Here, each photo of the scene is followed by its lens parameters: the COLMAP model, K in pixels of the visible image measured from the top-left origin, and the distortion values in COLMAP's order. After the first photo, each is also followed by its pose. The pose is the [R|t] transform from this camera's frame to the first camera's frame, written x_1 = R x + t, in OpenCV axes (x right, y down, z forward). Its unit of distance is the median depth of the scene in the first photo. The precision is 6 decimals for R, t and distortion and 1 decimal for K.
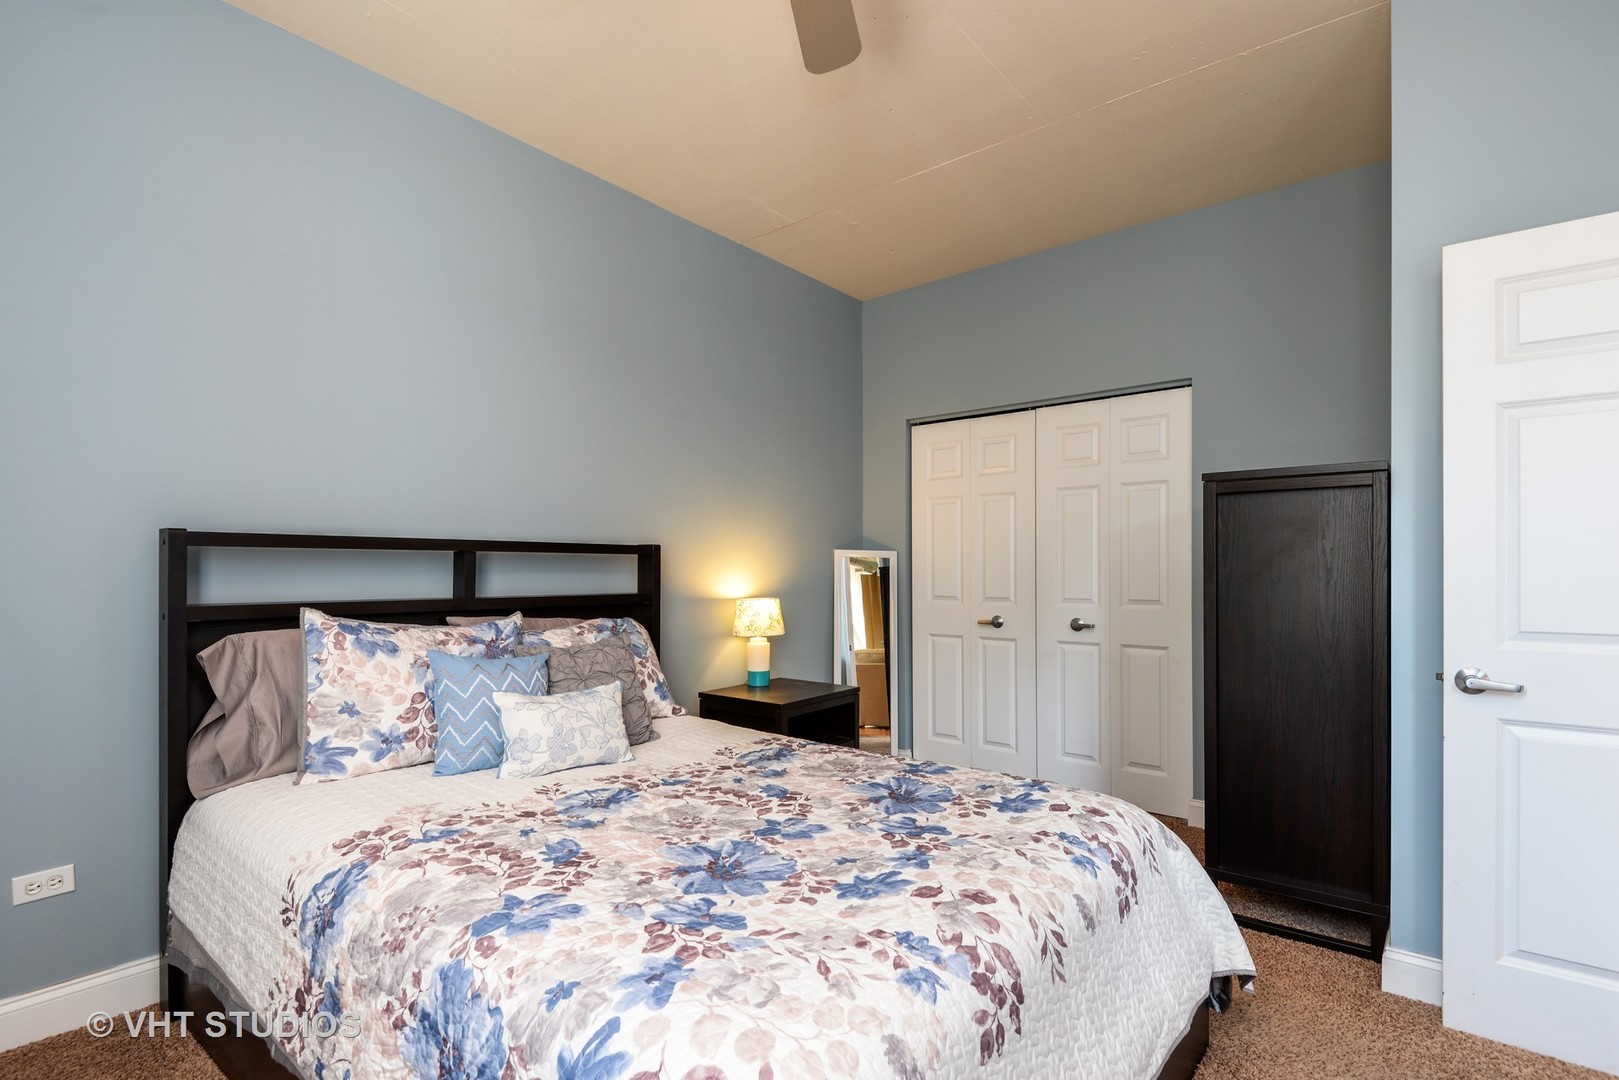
lens RADIAL K [[784.9, 0, 808.7], [0, 784.9, 569.4], [0, 0, 1]] dist [0.025098, 0.000059]
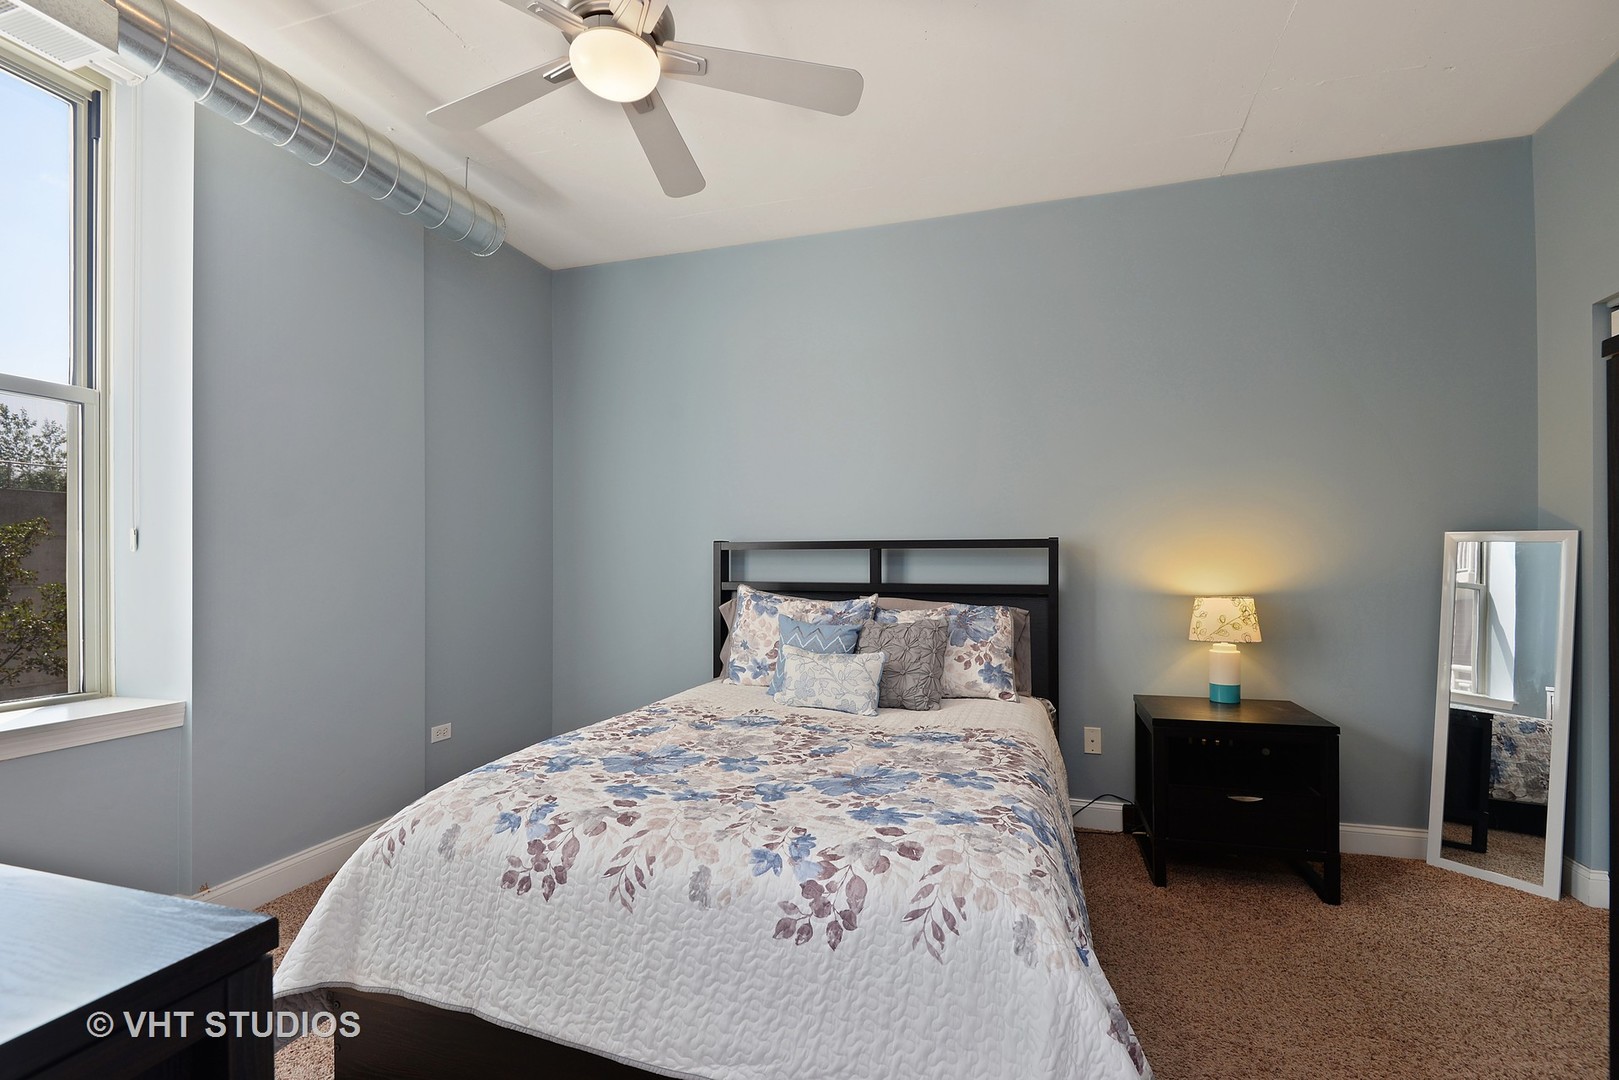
lens RADIAL K [[742.4, 0, 803.6], [0, 742.4, 559.7], [0, 0, 1]] dist [0.024232, -0.000180]
pose [[0.360491, -0.006183, -0.932742, 1.010407], [-0.000497, 0.999977, -0.006820, 0.006322], [0.932763, 0.002923, 0.360479, 0.586244]]
